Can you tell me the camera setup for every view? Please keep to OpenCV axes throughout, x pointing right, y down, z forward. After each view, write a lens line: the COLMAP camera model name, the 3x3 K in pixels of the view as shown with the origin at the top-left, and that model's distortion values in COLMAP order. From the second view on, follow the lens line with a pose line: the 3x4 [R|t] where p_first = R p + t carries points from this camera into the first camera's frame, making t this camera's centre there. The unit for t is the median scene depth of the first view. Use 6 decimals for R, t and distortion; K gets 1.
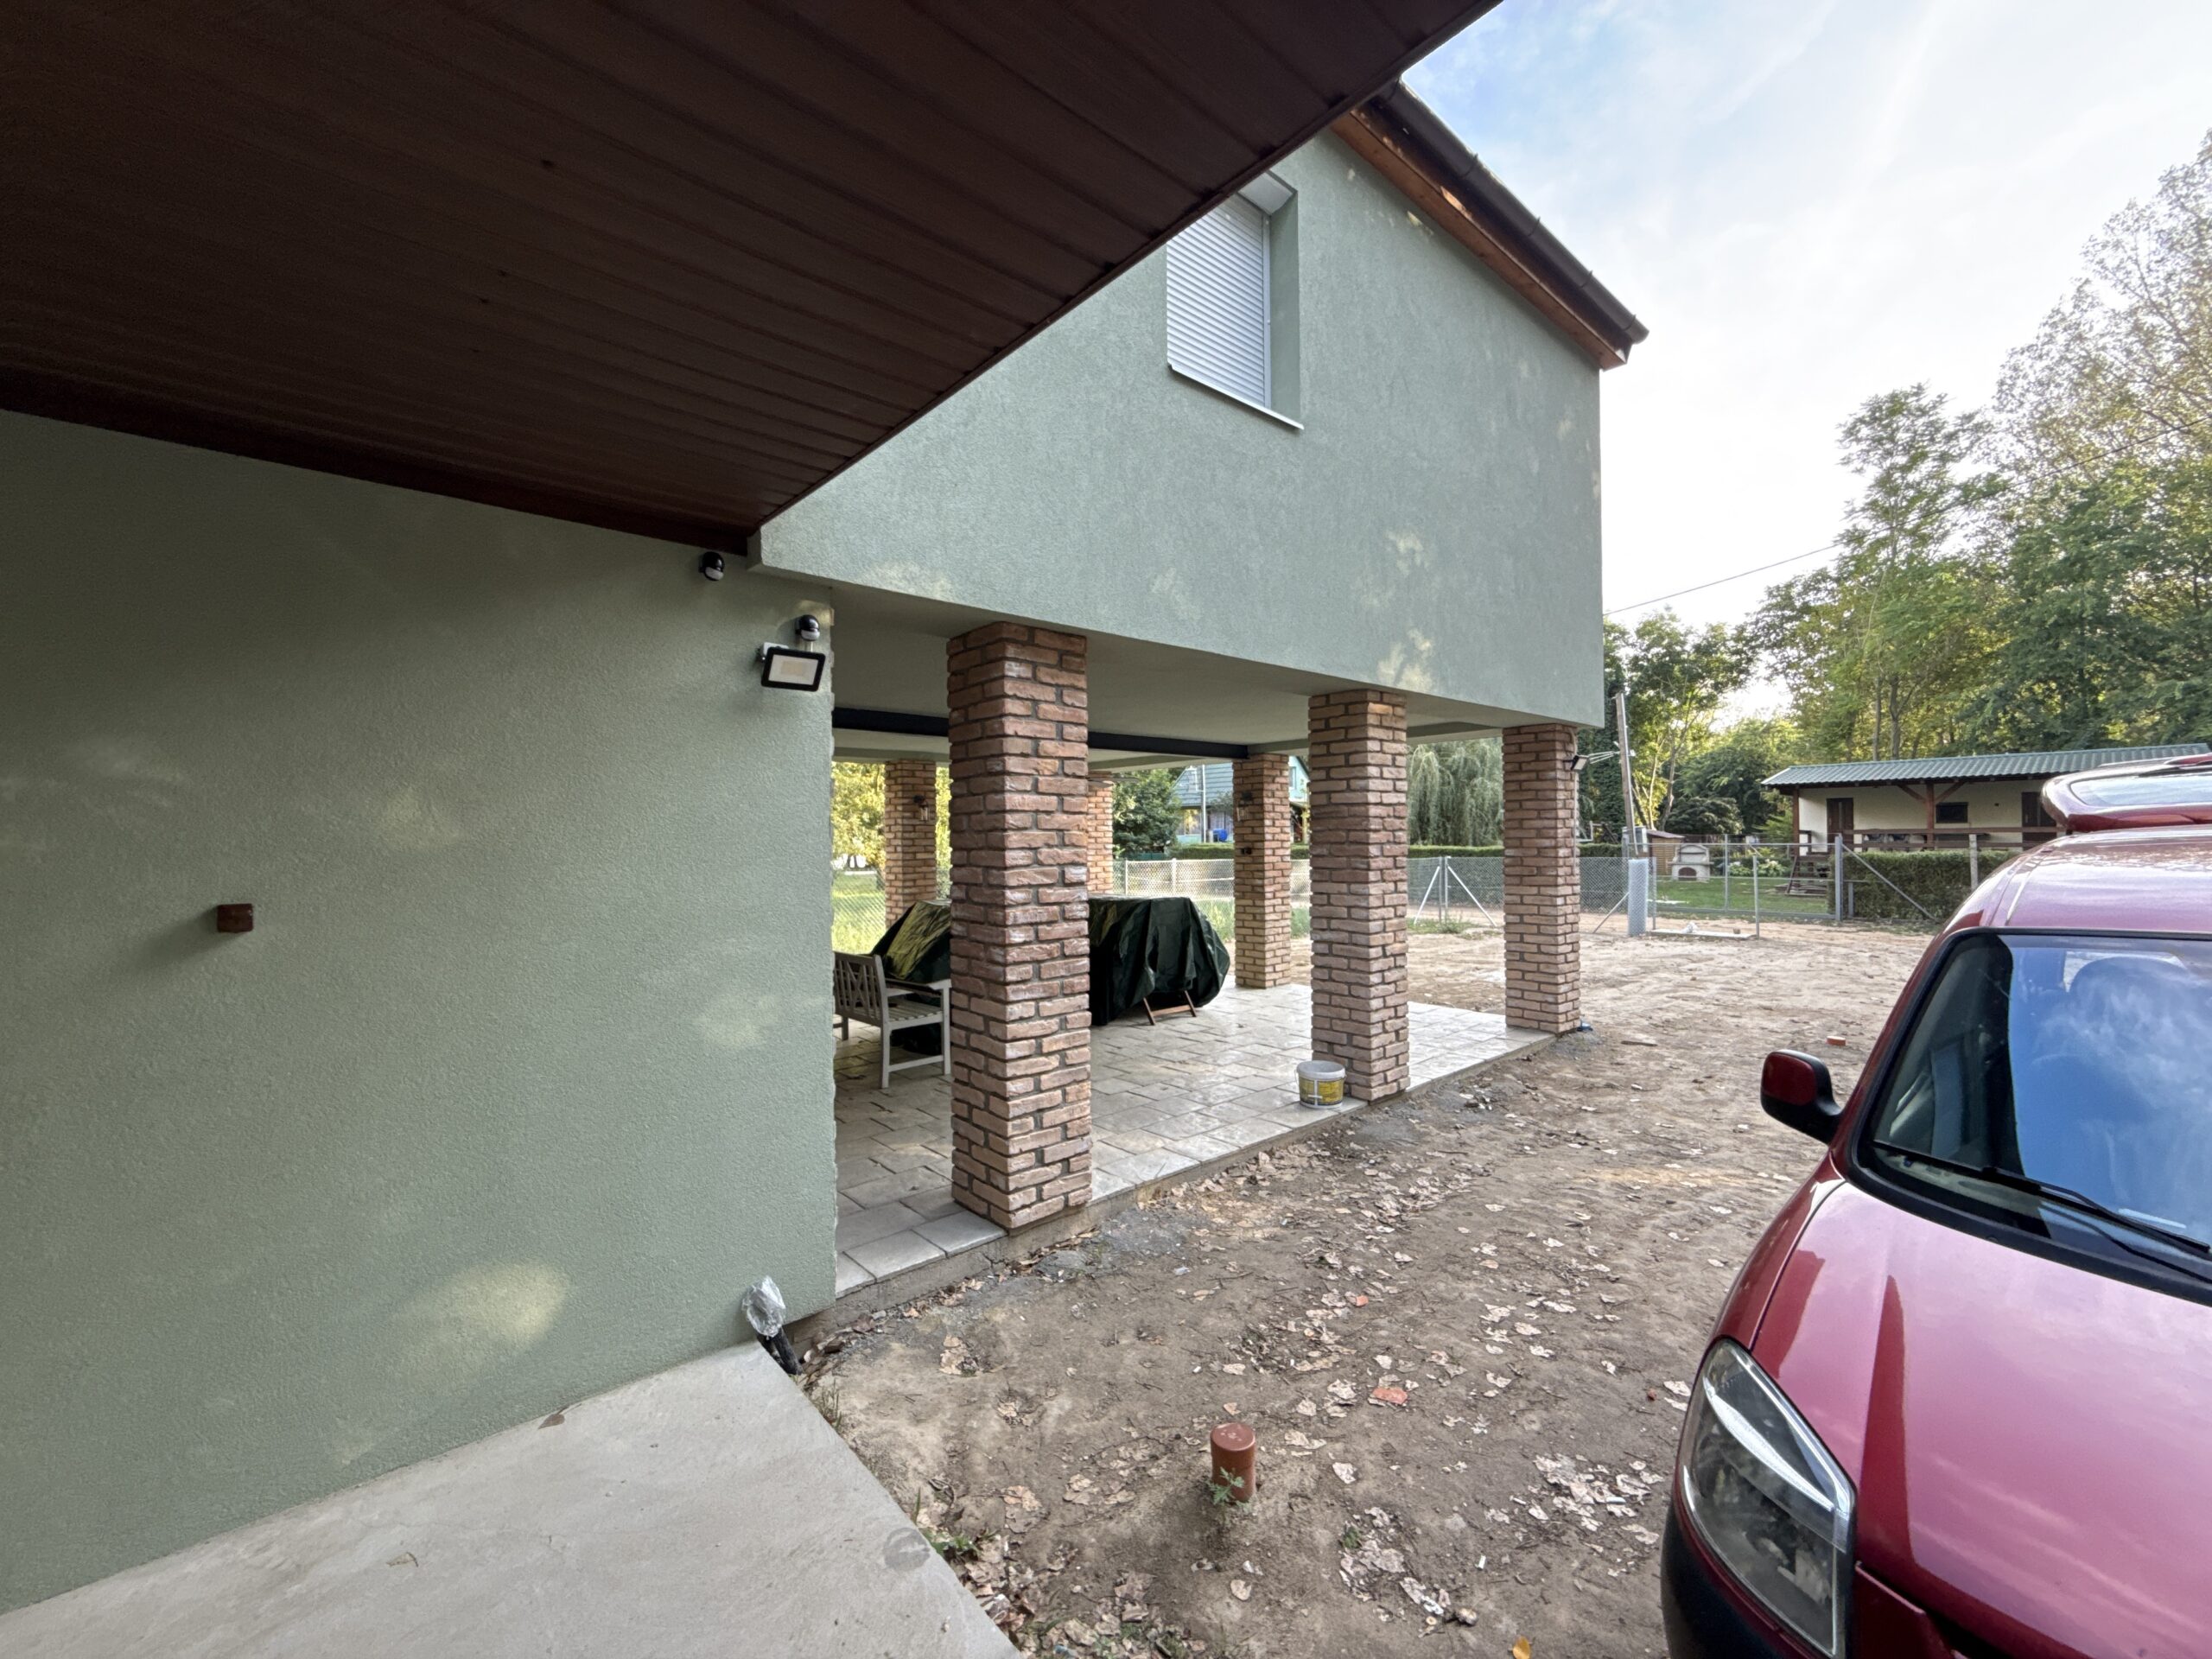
lens RADIAL K [[884.4, 0, 1106.4], [0, 884.4, 836.9], [0, 0, 1]] dist [0.001254, 0.000484]
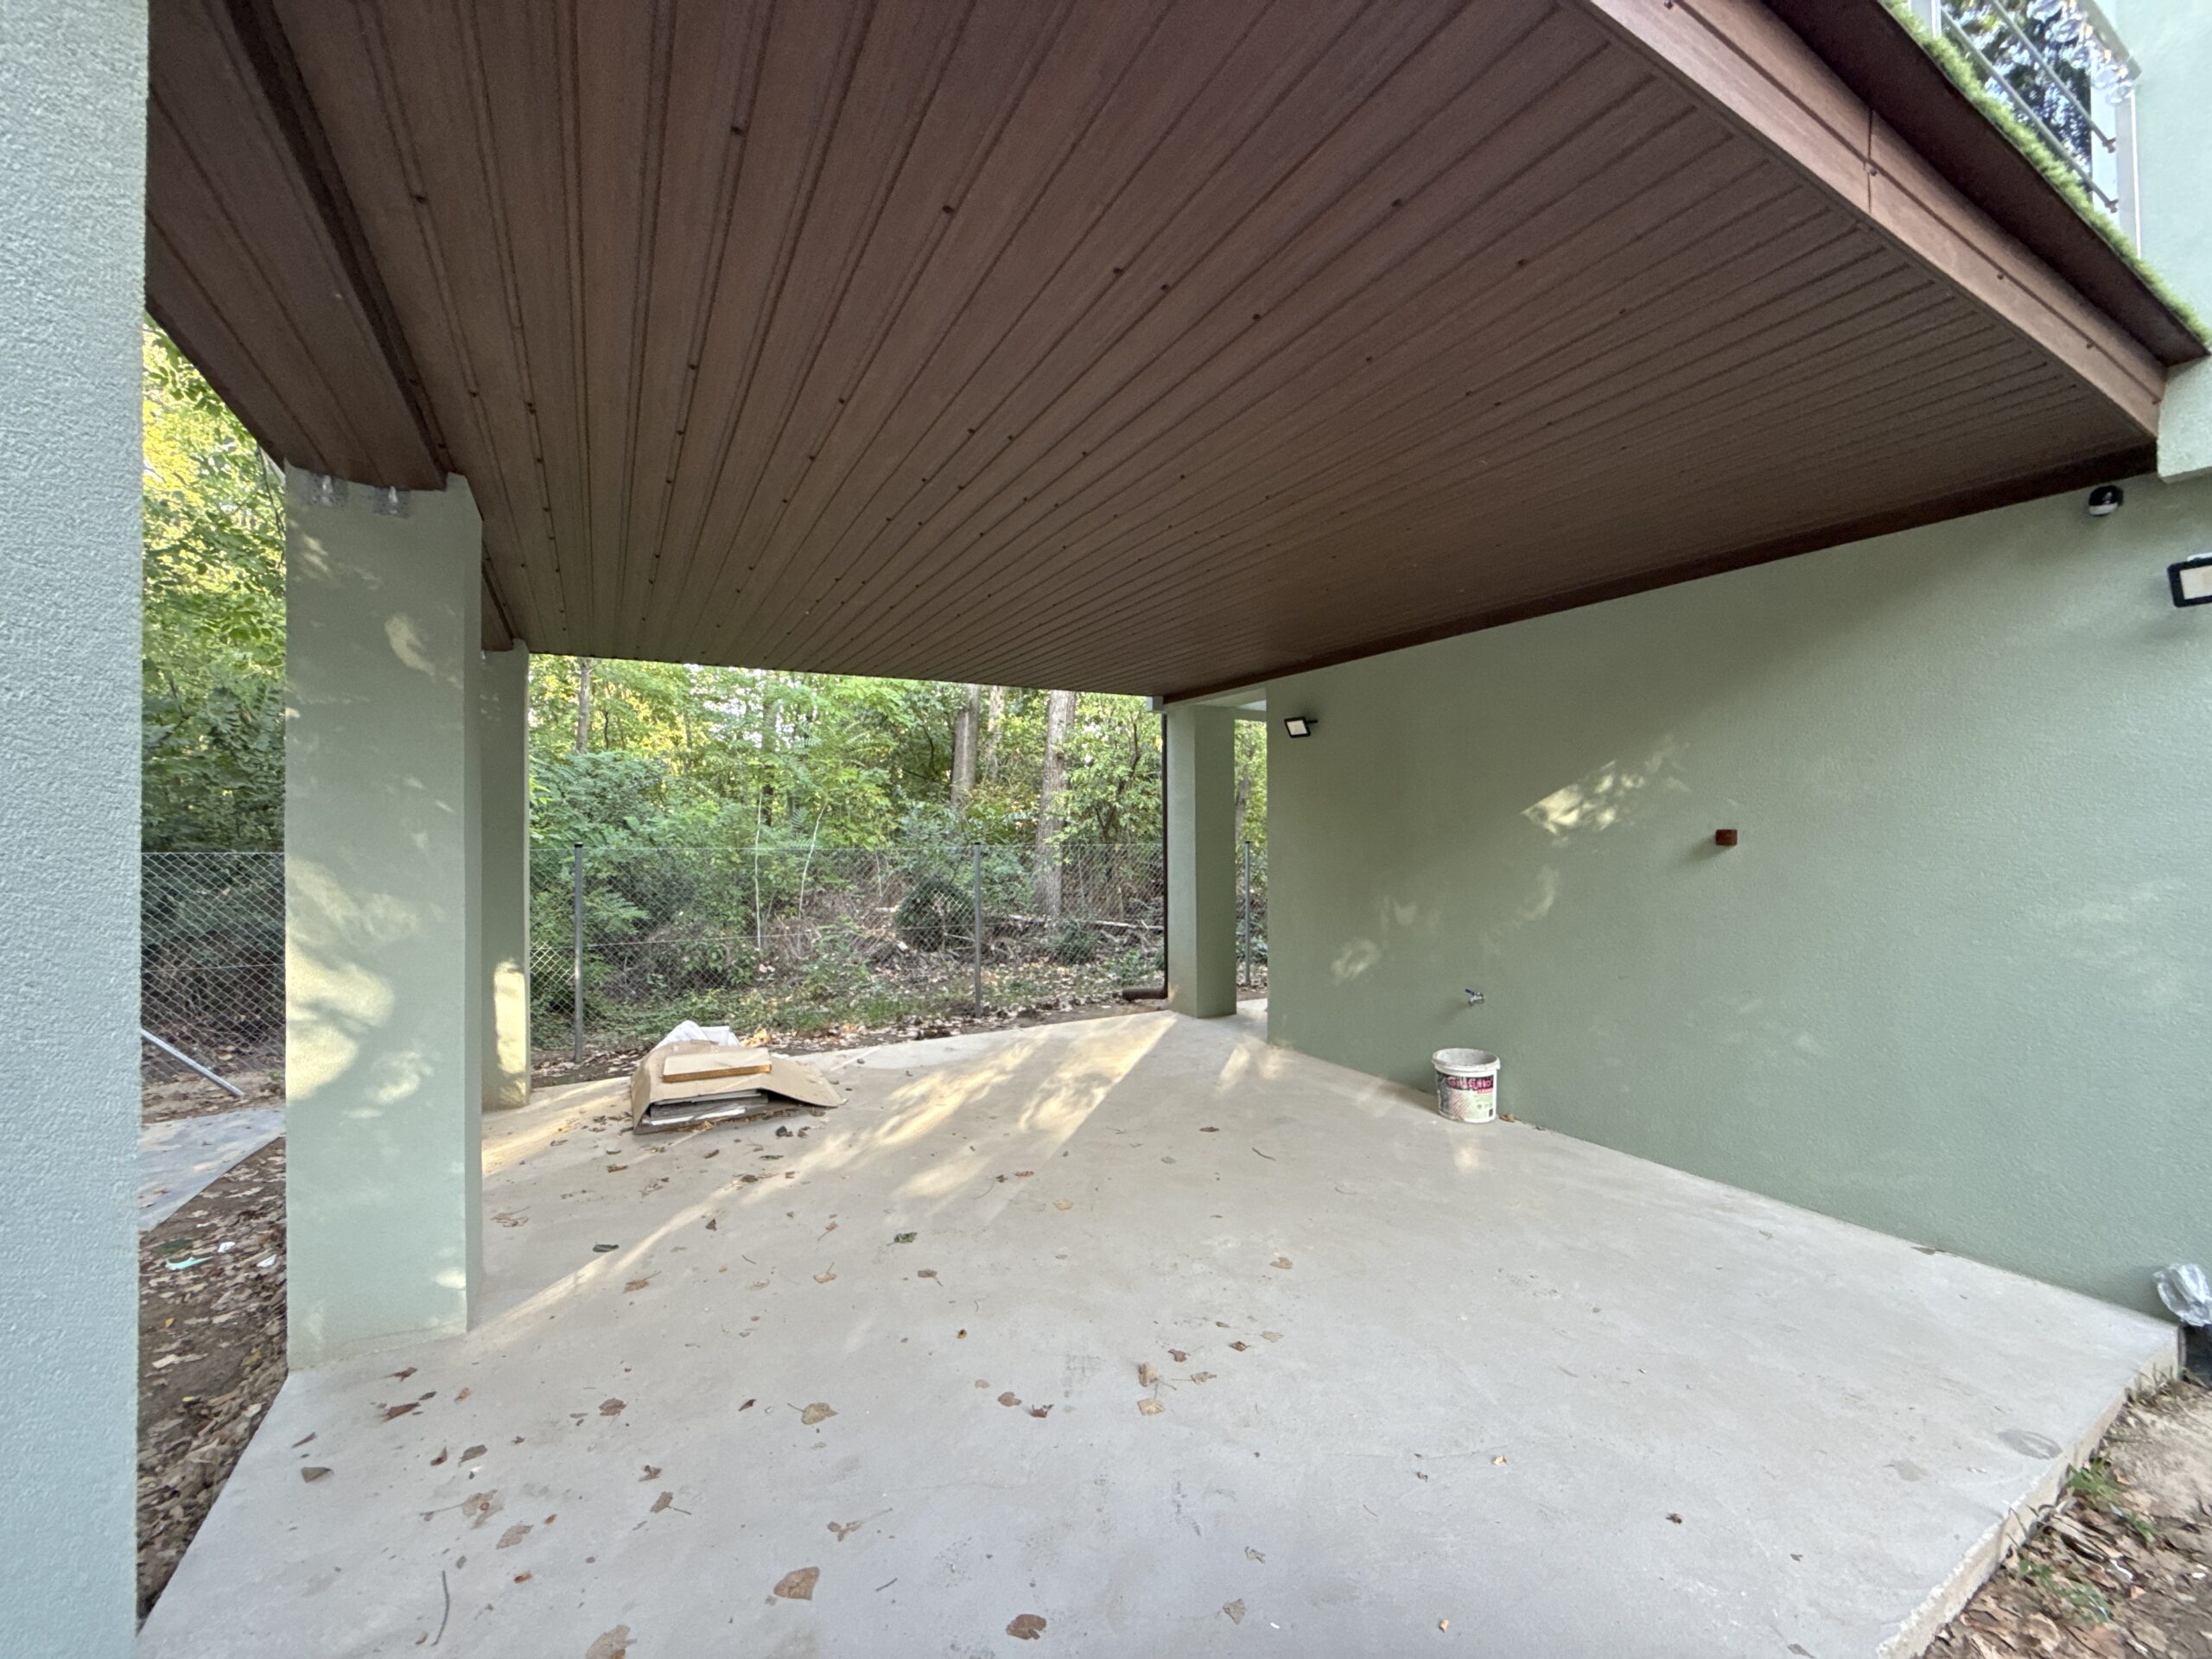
lens RADIAL K [[884.4, 0, 1104.0], [0, 884.4, 829.6], [0, 0, 1]] dist [0.001254, 0.000484]
pose [[-0.191206, -0.002311, -0.981547, 0.842477], [0.005672, 0.999978, -0.003459, 0.064488], [0.981533, -0.006228, -0.191189, 0.107462]]
